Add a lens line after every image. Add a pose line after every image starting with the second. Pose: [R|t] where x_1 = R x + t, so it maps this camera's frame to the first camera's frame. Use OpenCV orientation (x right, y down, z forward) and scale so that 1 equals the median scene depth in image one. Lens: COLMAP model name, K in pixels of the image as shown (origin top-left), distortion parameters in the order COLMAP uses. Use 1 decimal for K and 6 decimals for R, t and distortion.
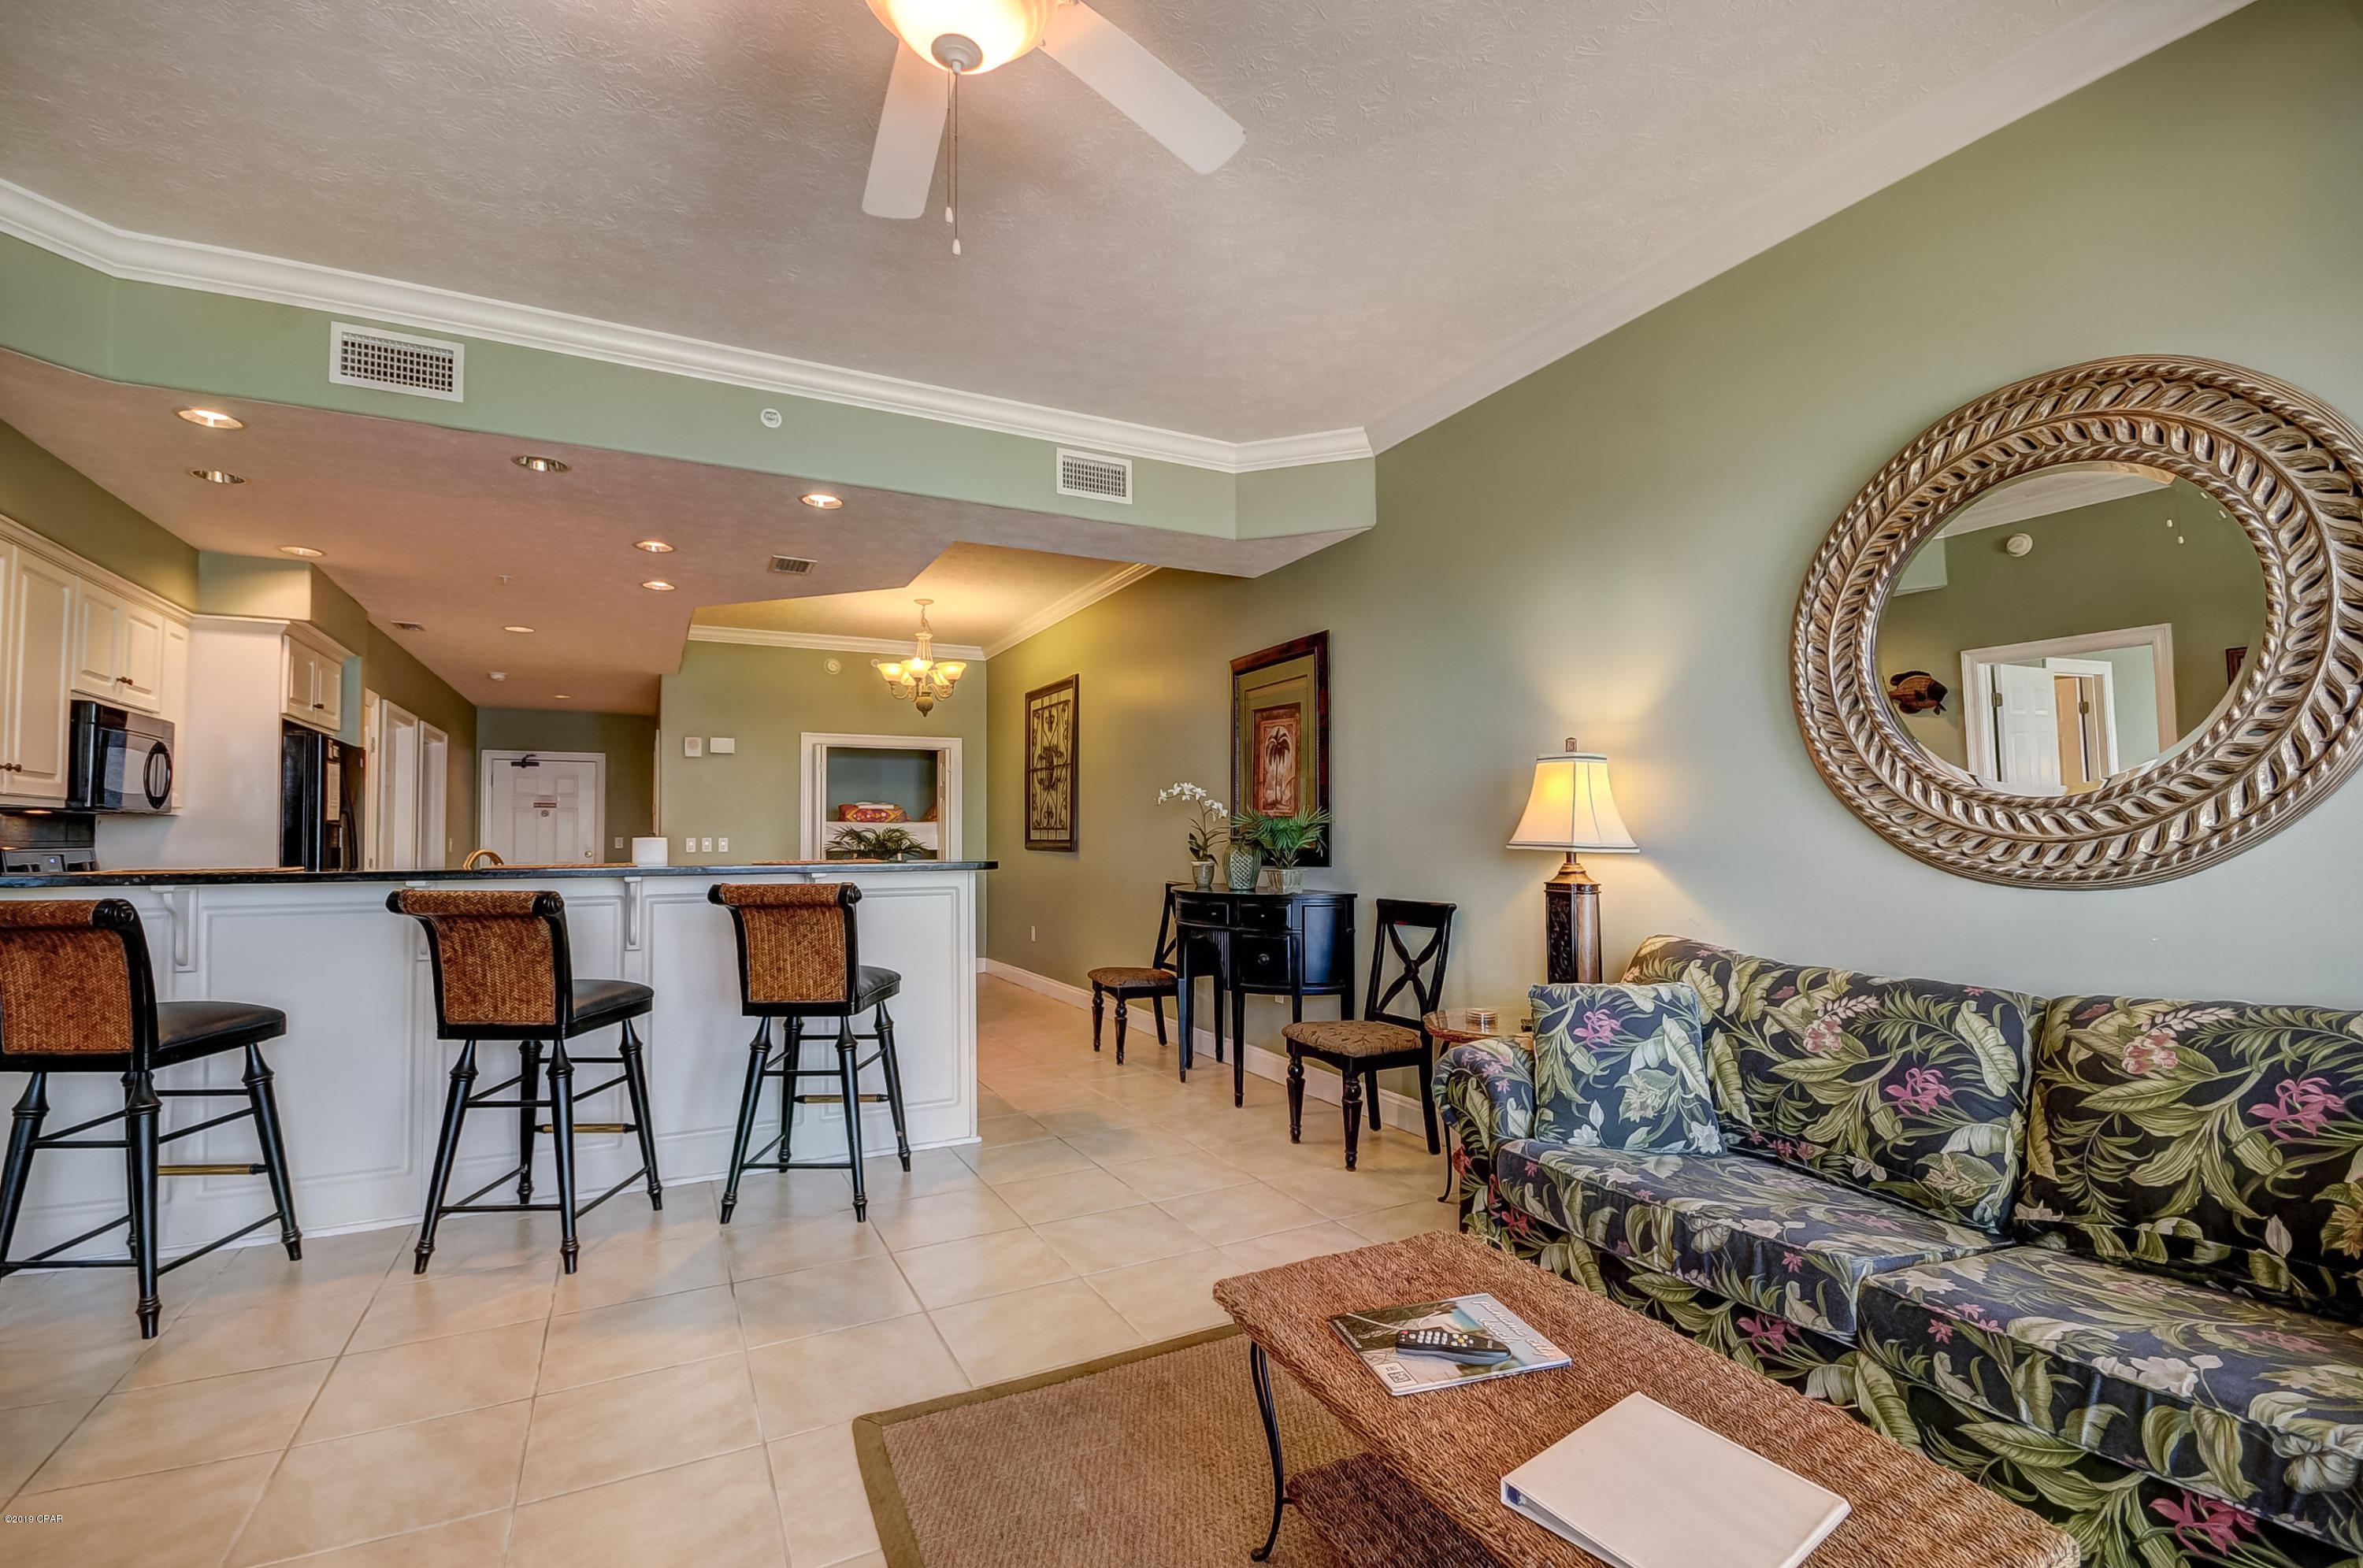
lens RADIAL K [[1029.2, 0, 1158.2], [0, 1029.2, 792.4], [0, 0, 1]] dist [-0.010114, -0.000494]
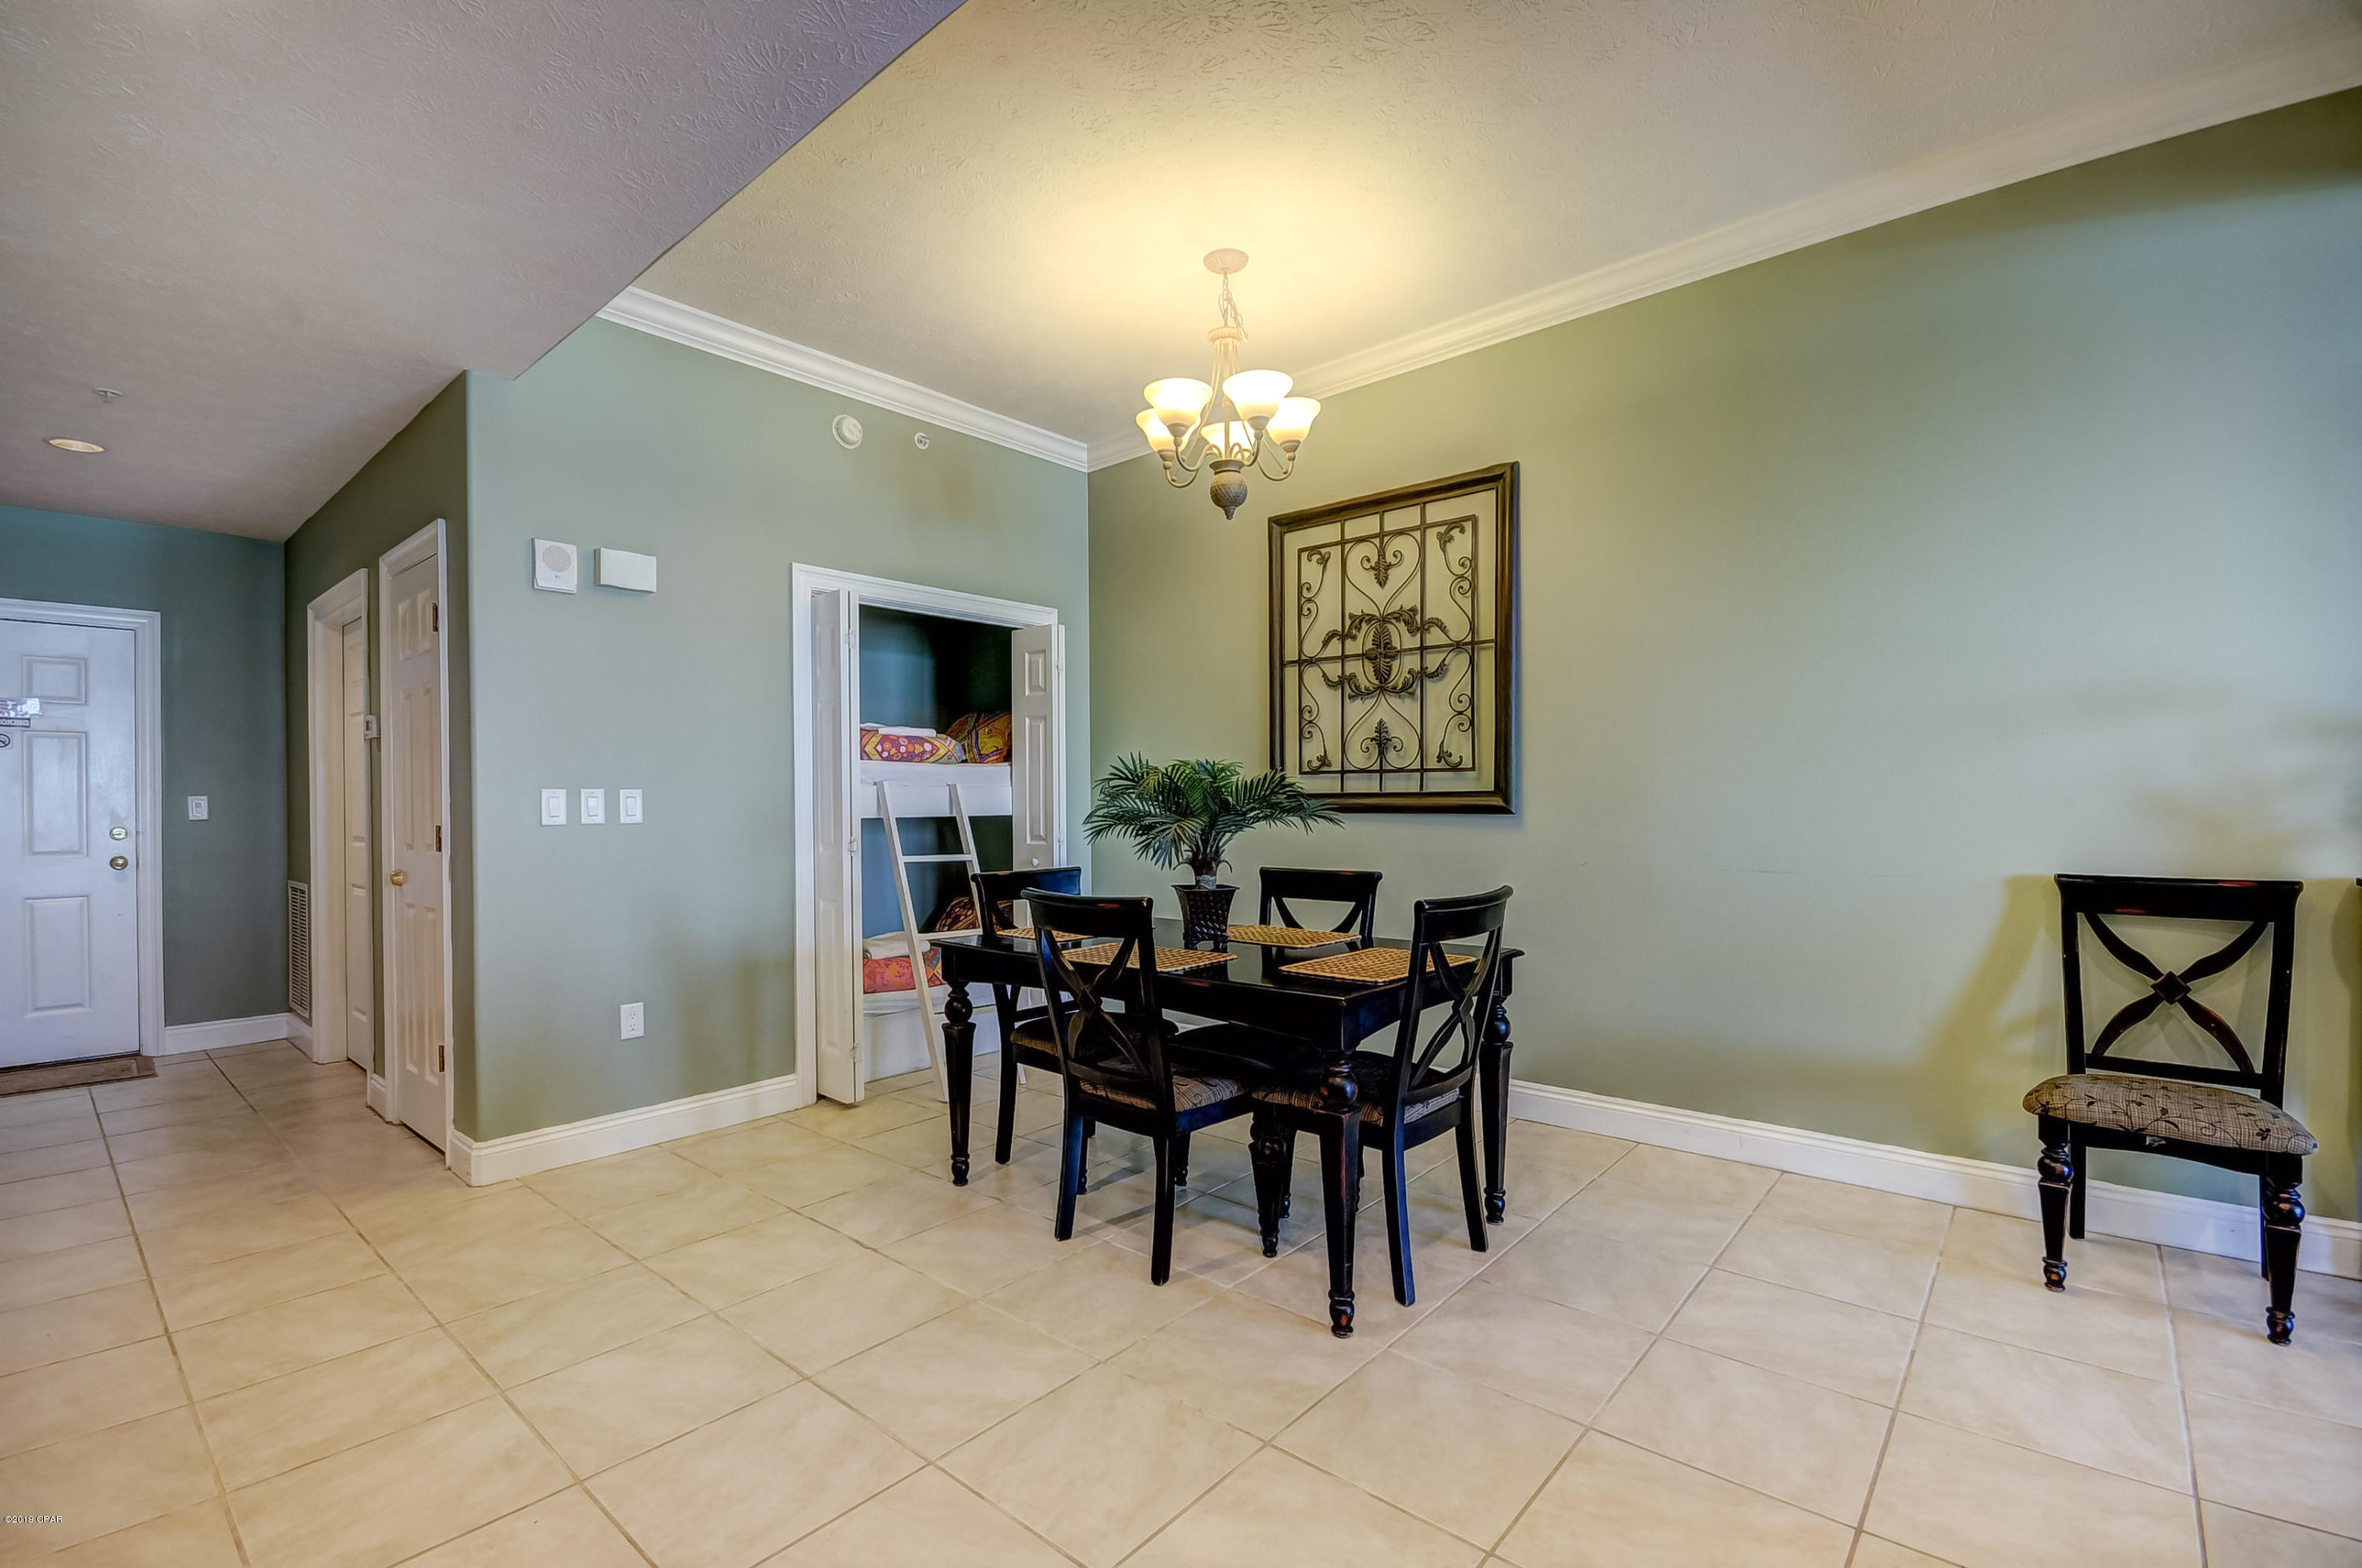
lens RADIAL K [[1045.1, 0, 1173.8], [0, 1045.1, 797.1], [0, 0, 1]] dist [-0.000793, -0.000102]
pose [[0.927191, -0.001341, 0.374586, -1.315322], [-0.011862, 0.999387, 0.032939, 0.105132], [-0.374400, -0.034984, 0.926607, 1.803754]]
